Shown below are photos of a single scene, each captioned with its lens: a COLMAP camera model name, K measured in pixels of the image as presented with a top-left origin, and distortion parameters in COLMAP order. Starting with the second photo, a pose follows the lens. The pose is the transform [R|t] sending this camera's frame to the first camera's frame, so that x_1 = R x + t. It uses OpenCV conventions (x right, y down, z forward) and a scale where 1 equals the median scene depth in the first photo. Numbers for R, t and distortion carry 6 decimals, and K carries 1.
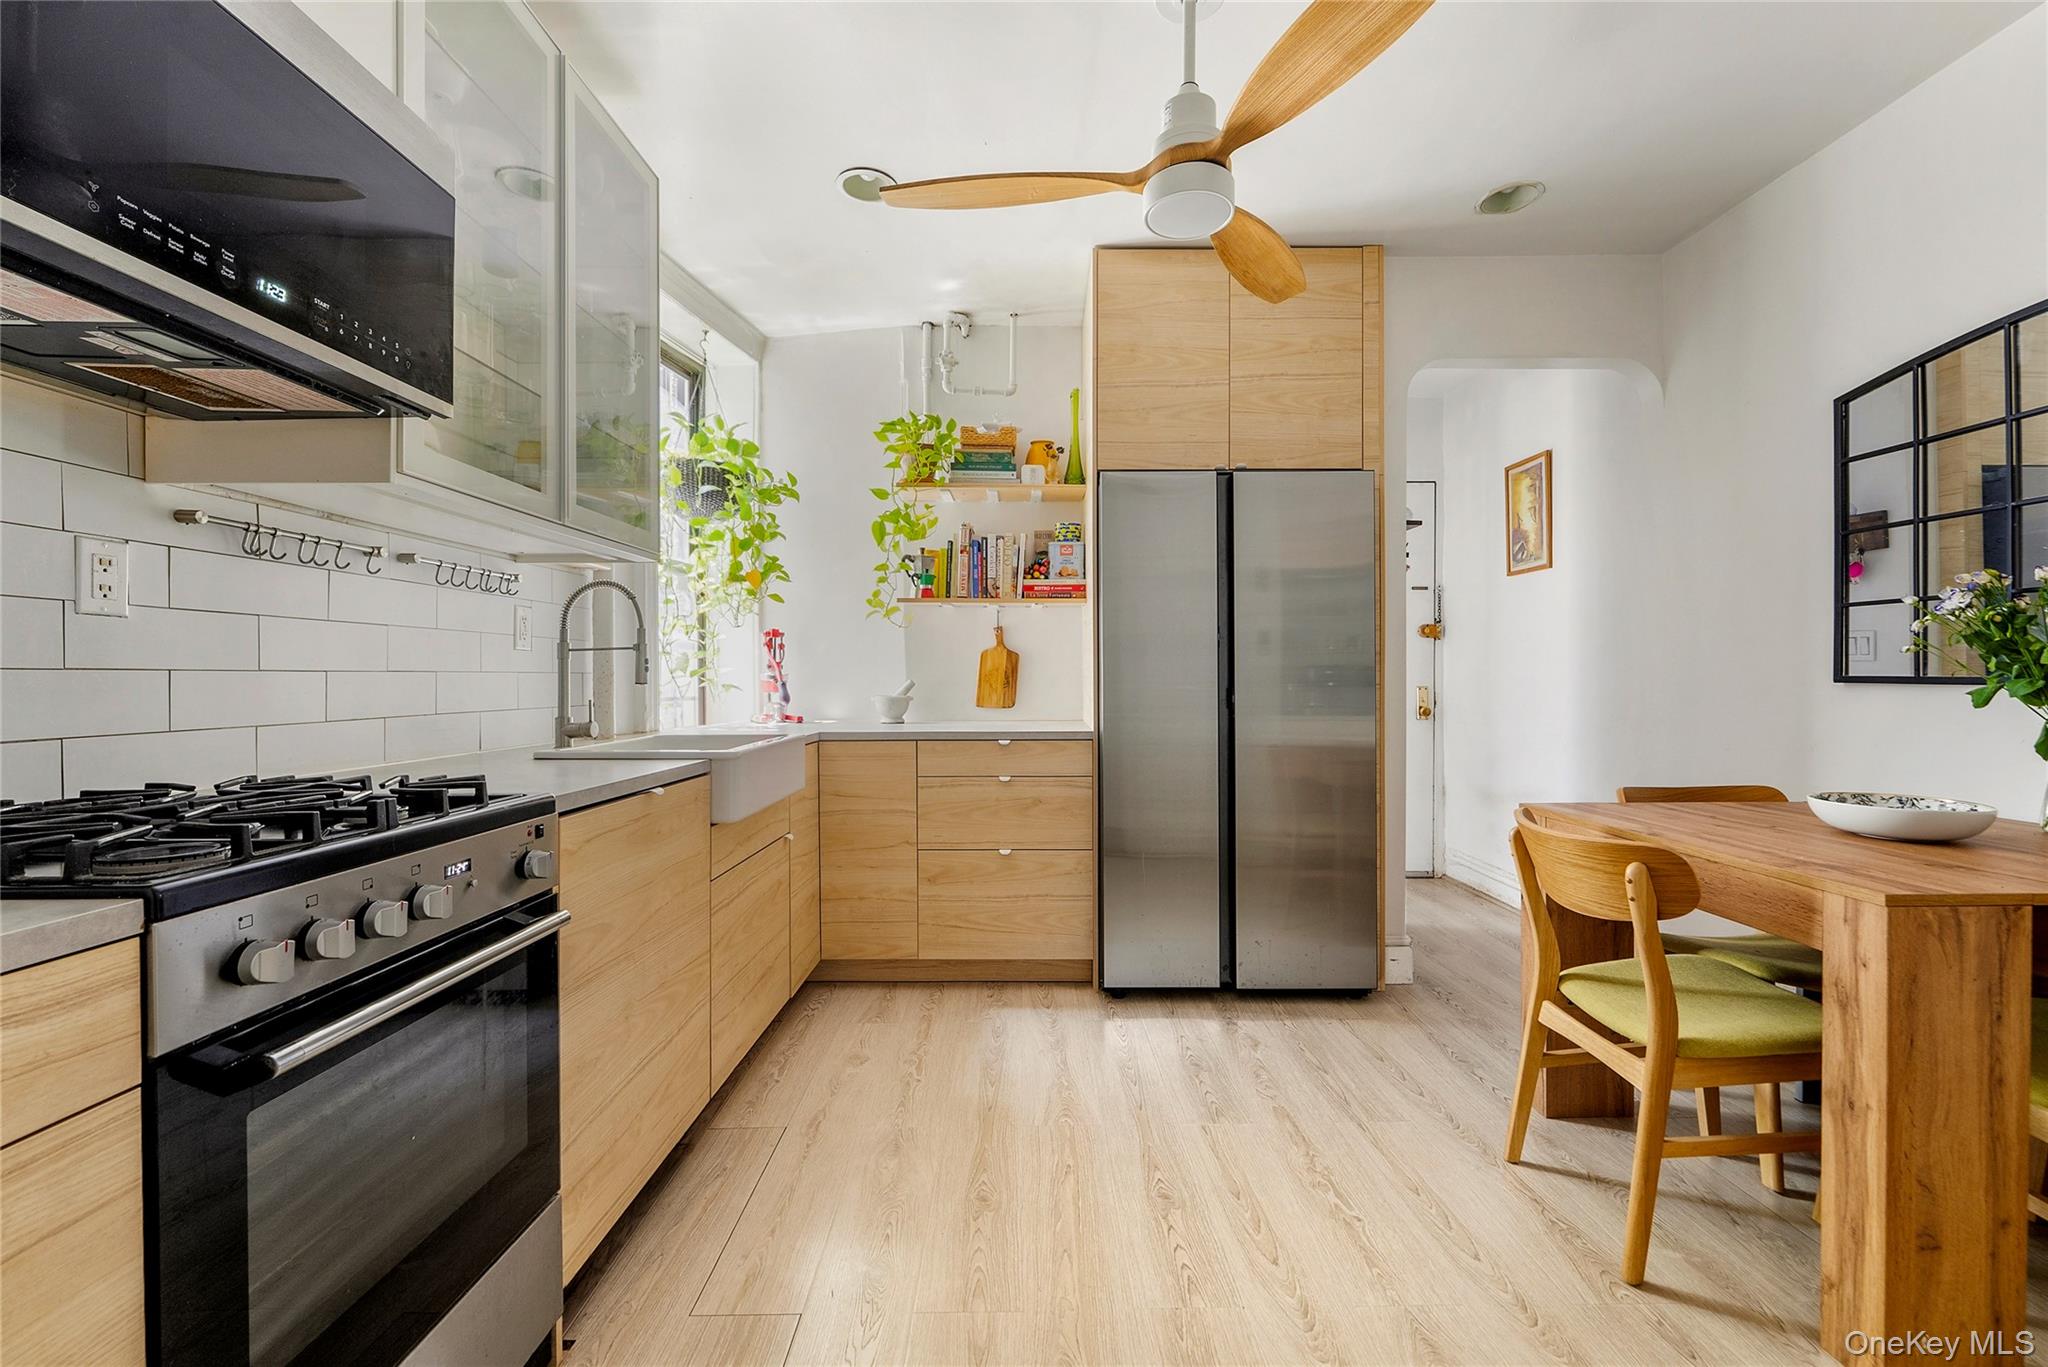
lens RADIAL K [[832.8, 0, 1020.9], [0, 832.8, 685.9], [0, 0, 1]] dist [0.000211, -0.000046]
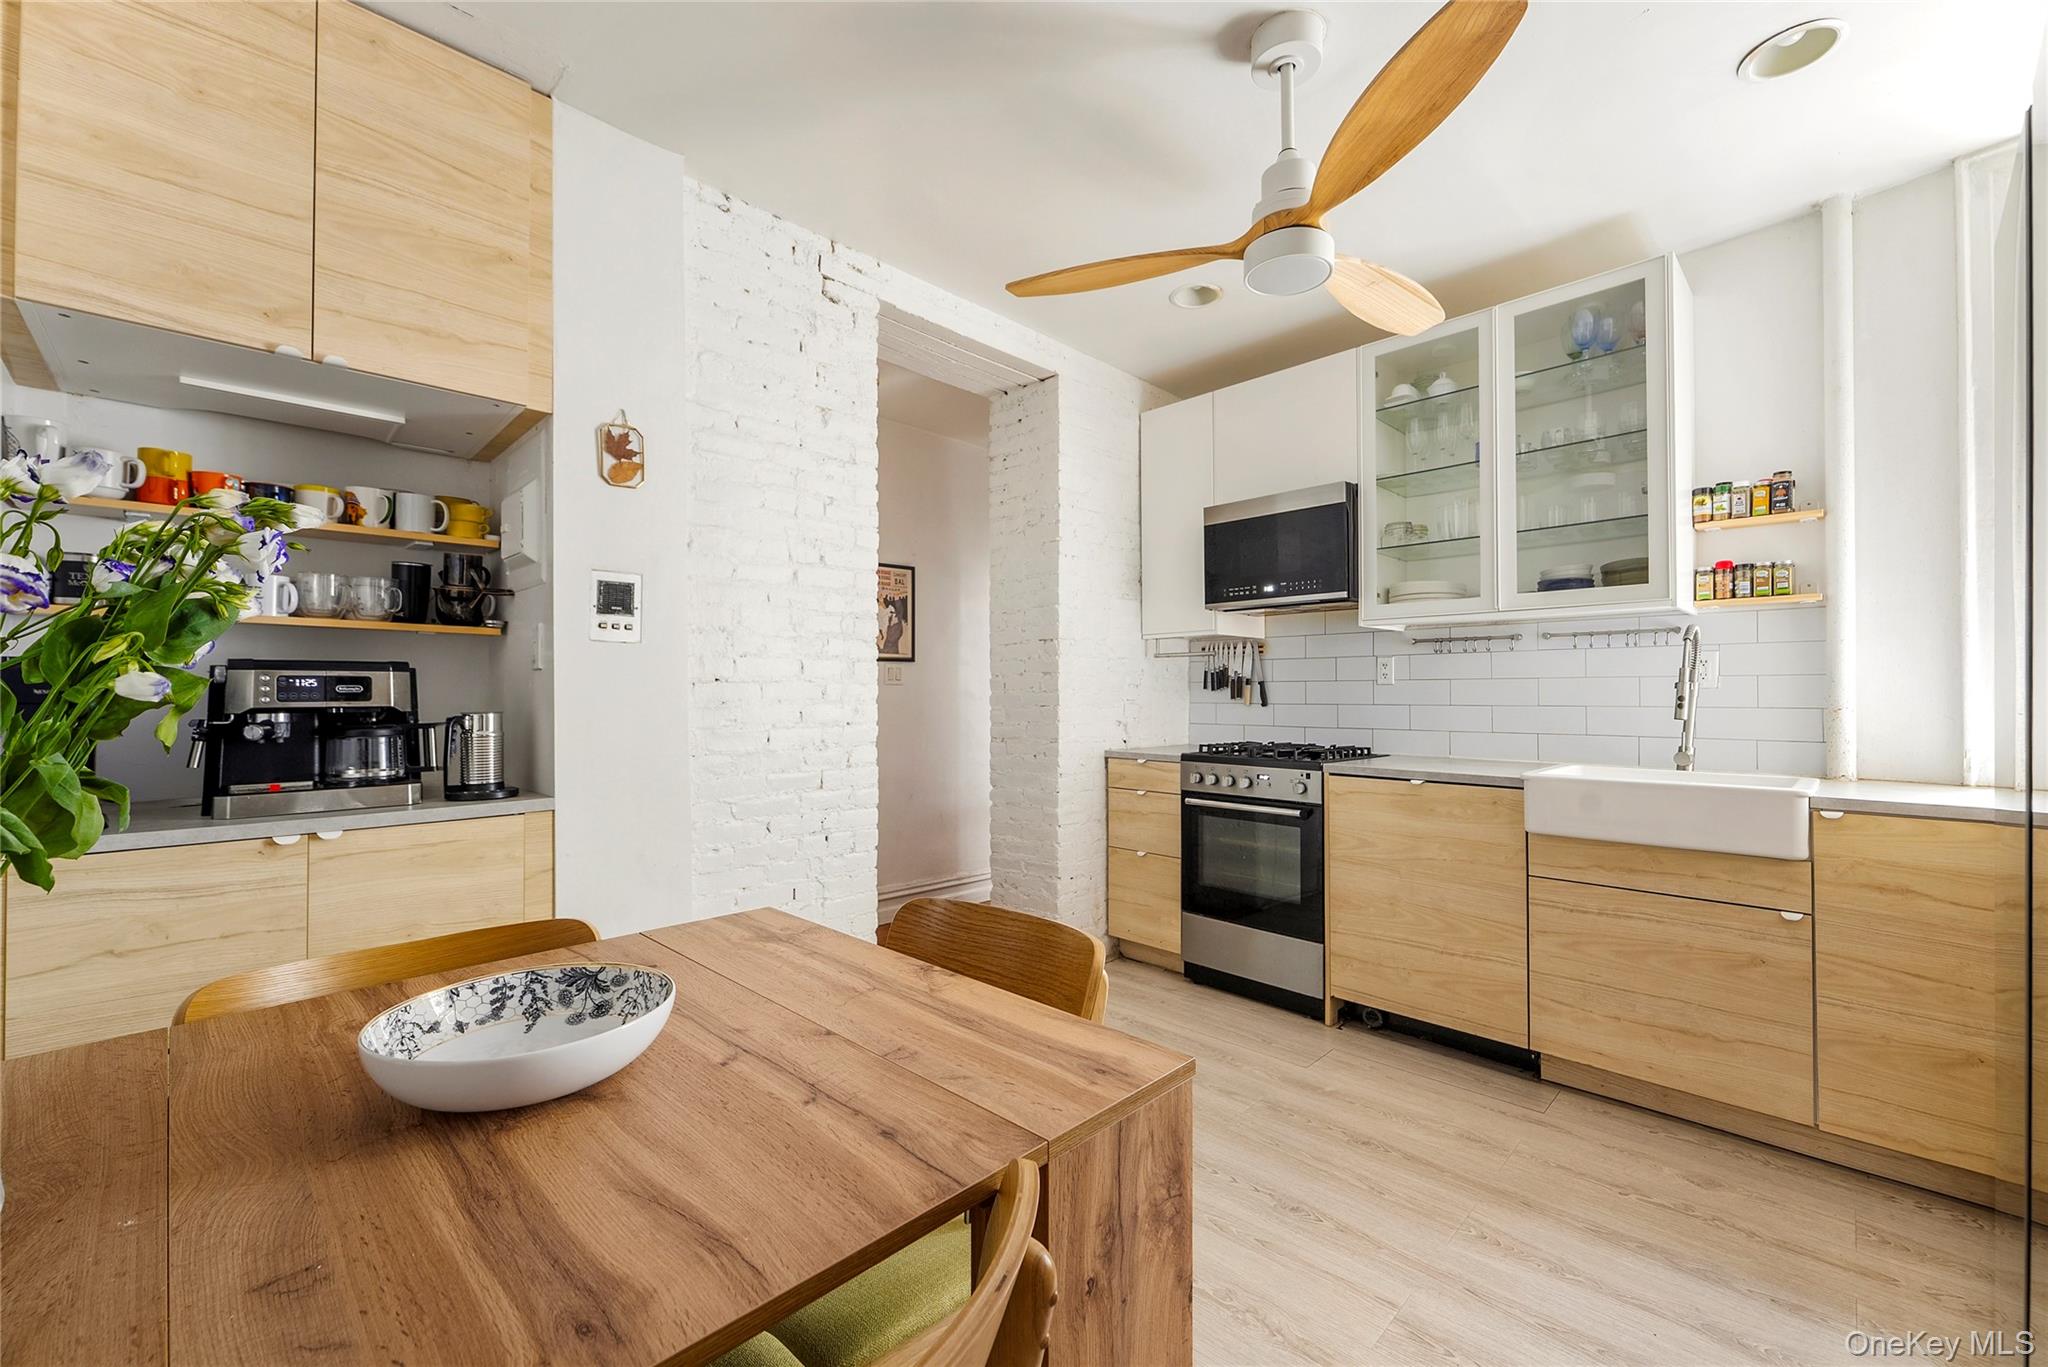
lens RADIAL K [[832.8, 0, 1025.7], [0, 832.8, 685.6], [0, 0, 1]] dist [0.000211, -0.000046]
pose [[-0.710136, -0.006448, -0.704035, 1.101825], [-0.001479, 0.999970, -0.007667, -0.041996], [0.704063, -0.004403, -0.710123, 1.427538]]
